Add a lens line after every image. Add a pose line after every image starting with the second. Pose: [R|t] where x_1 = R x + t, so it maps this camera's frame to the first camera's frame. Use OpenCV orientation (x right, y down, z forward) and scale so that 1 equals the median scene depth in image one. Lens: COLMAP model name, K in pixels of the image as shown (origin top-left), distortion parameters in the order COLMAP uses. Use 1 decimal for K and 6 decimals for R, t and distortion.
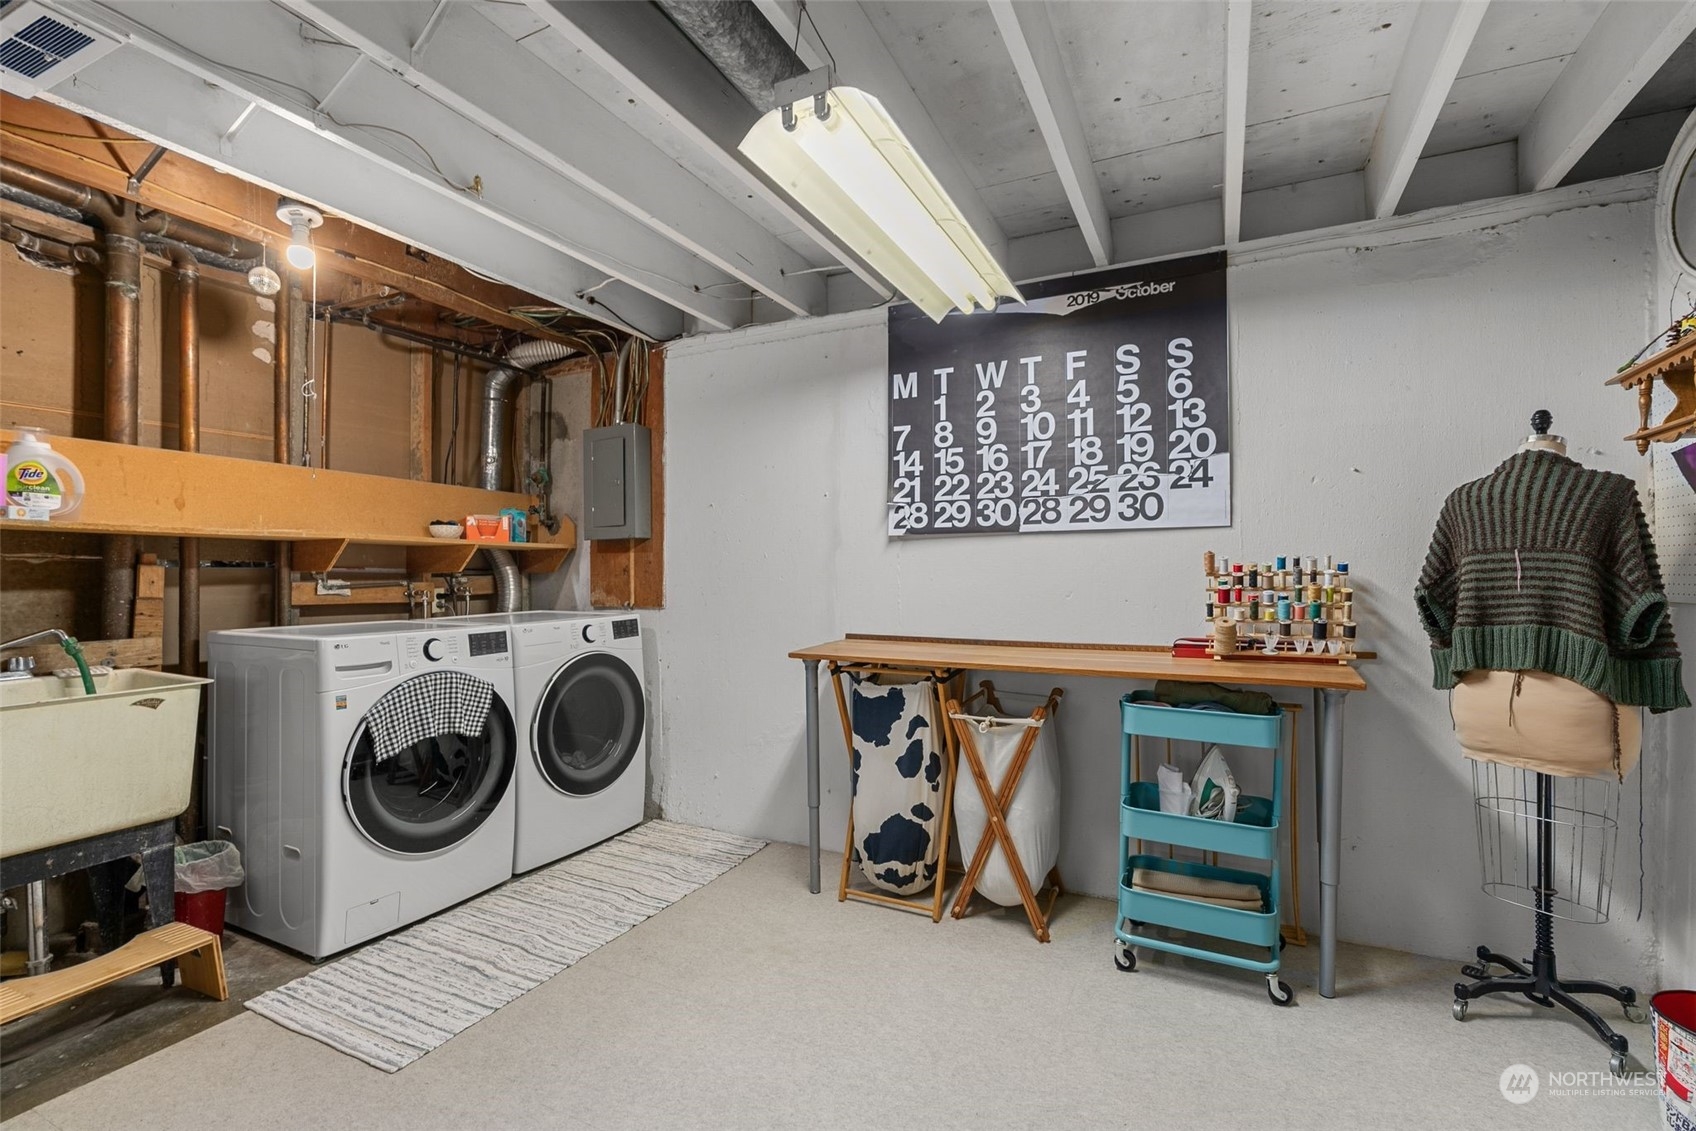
lens RADIAL K [[761.9, 0, 848.0], [0, 761.9, 565.5], [0, 0, 1]] dist [-0.002690, 0.000004]
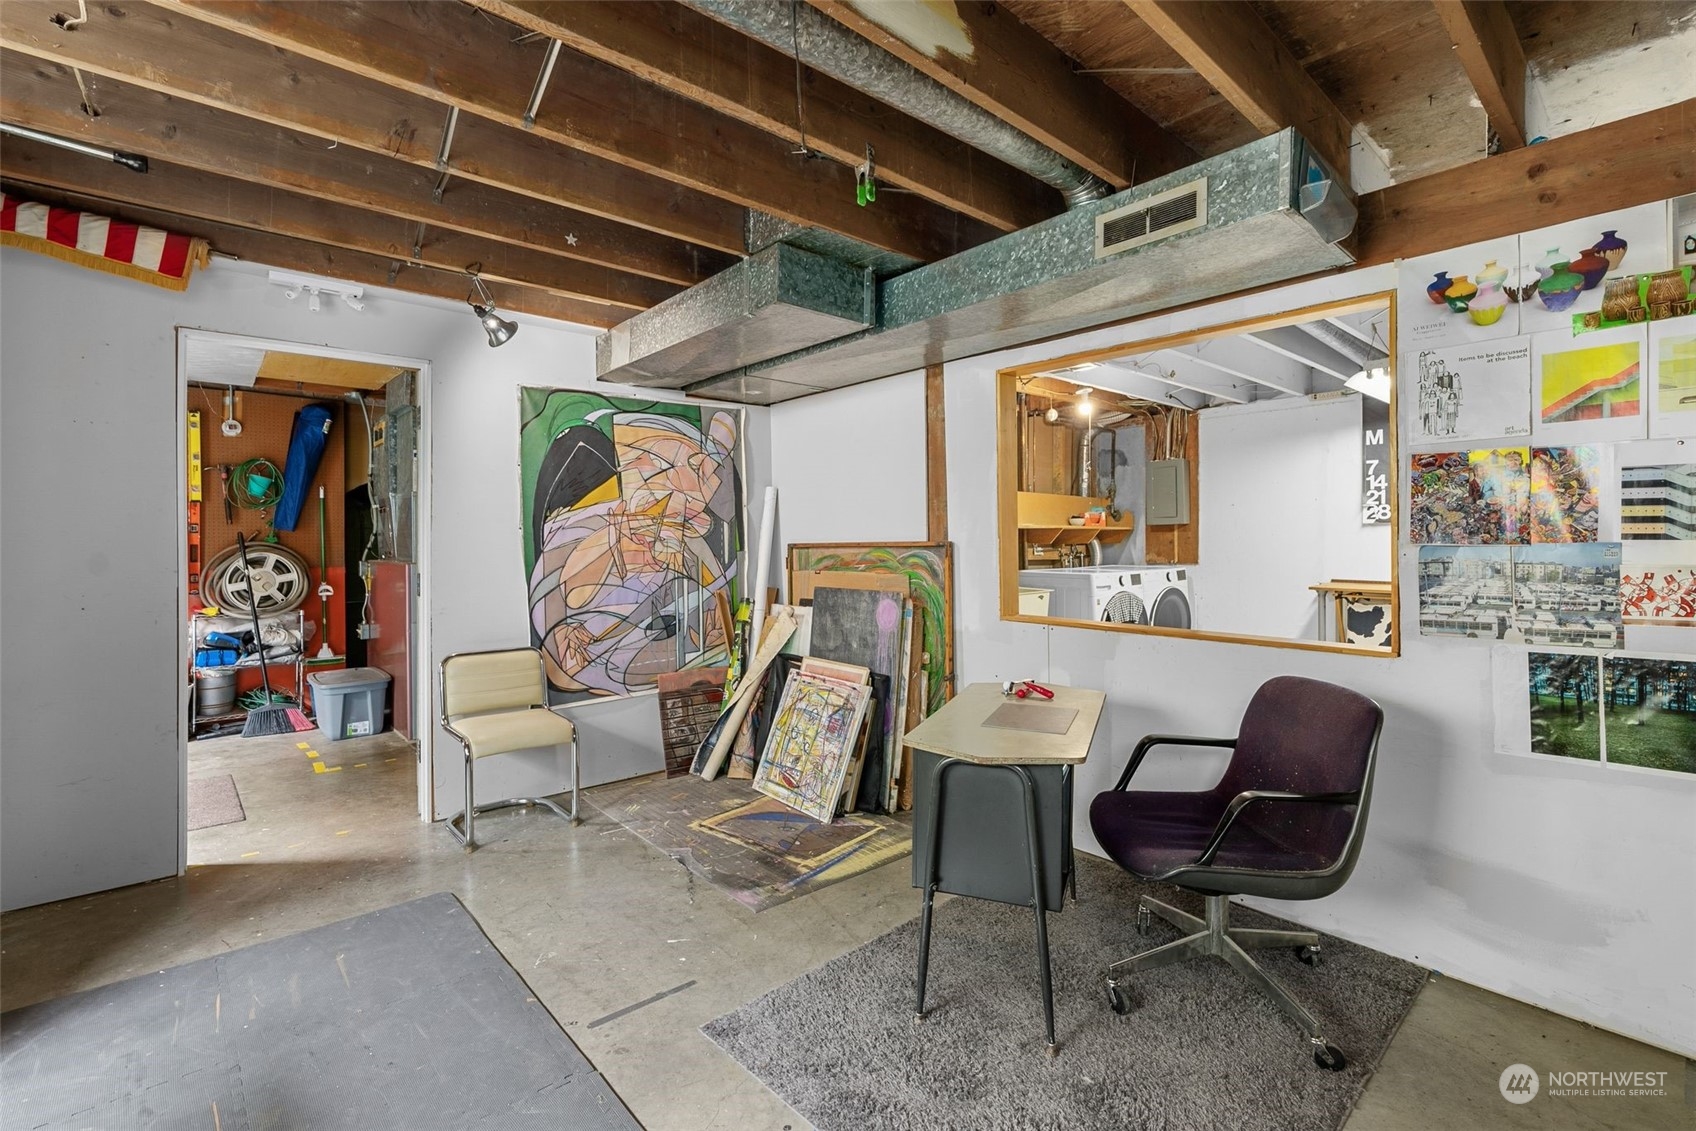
lens RADIAL K [[767.3, 0, 851.9], [0, 767.3, 541.0], [0, 0, 1]] dist [-0.000285, 0.000109]
pose [[0.926108, -0.000278, -0.377259, -0.390827], [0.005397, 0.999907, 0.012513, -0.028695], [0.377221, -0.013625, 0.926023, -1.139026]]
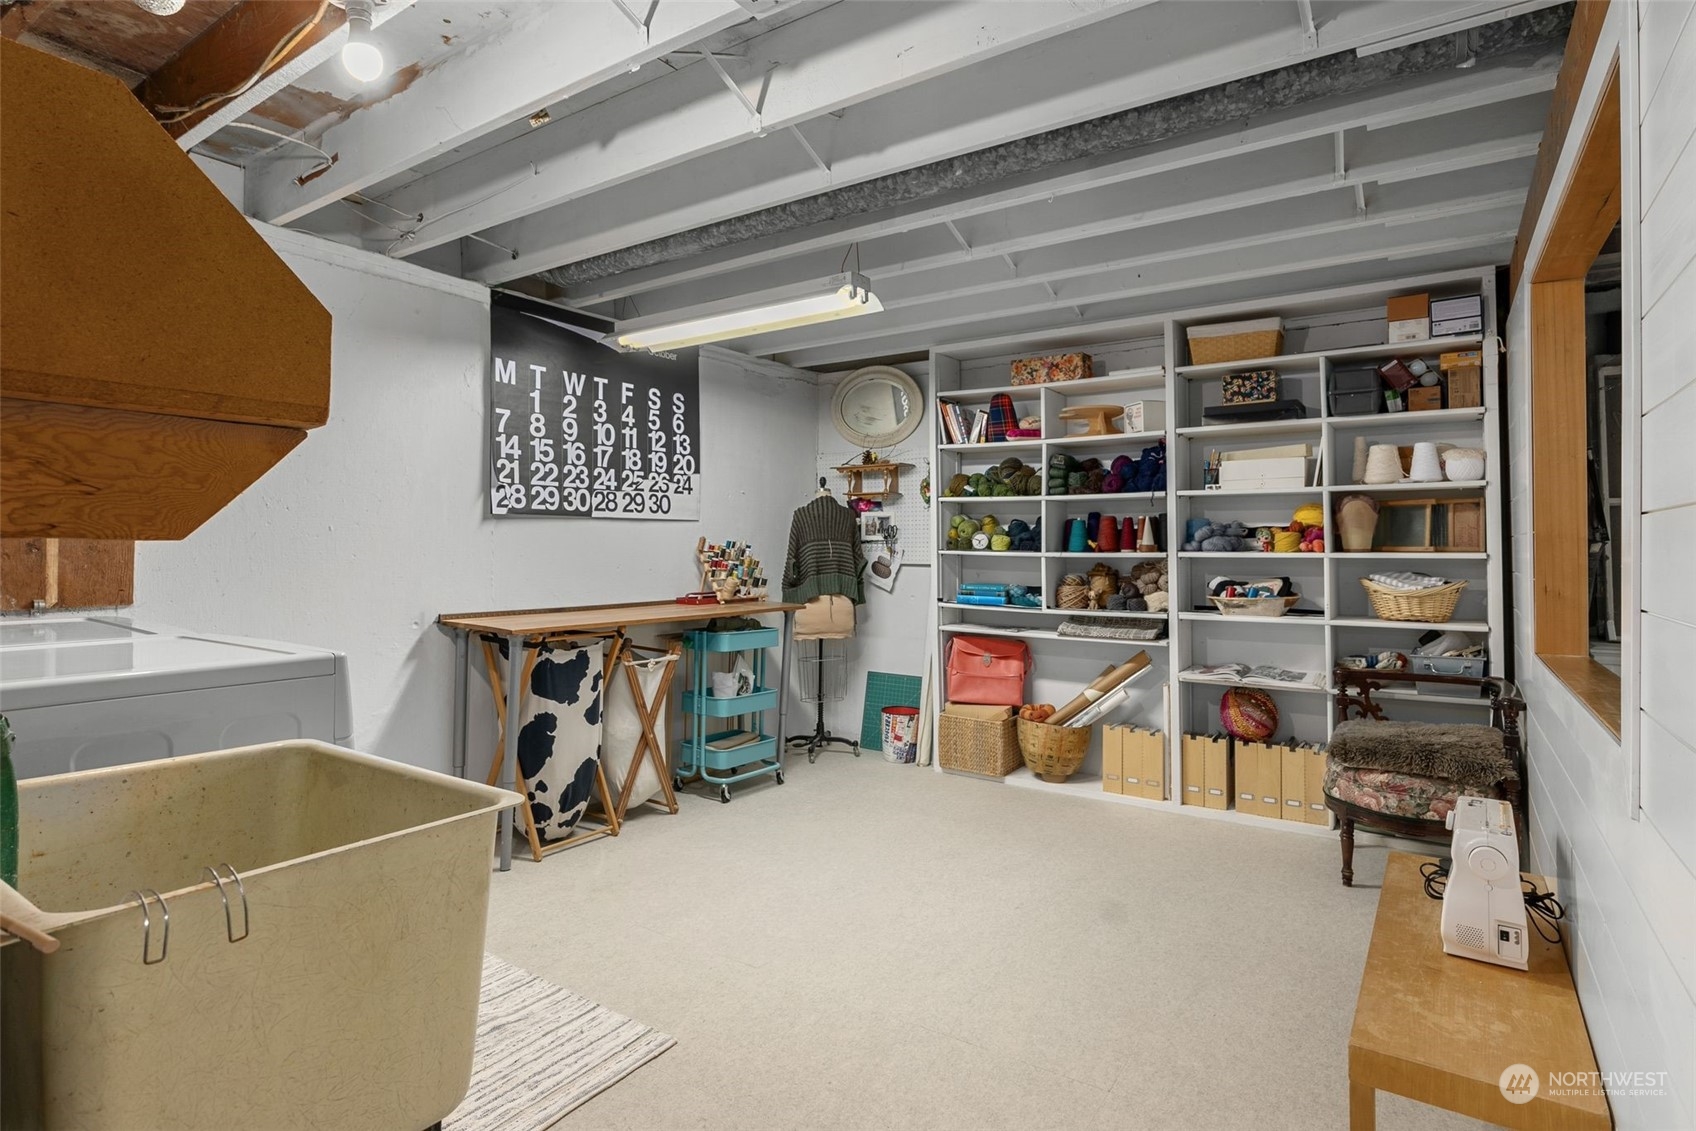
lens RADIAL K [[874.2, 0, 846.4], [0, 874.2, 519.5], [0, 0, 1]] dist [-0.000023, 0.000036]
pose [[0.145834, 0.034439, 0.988709, -1.097025], [-0.009354, 0.999397, -0.033432, 0.003400], [-0.989265, -0.004373, 0.146068, 0.381664]]
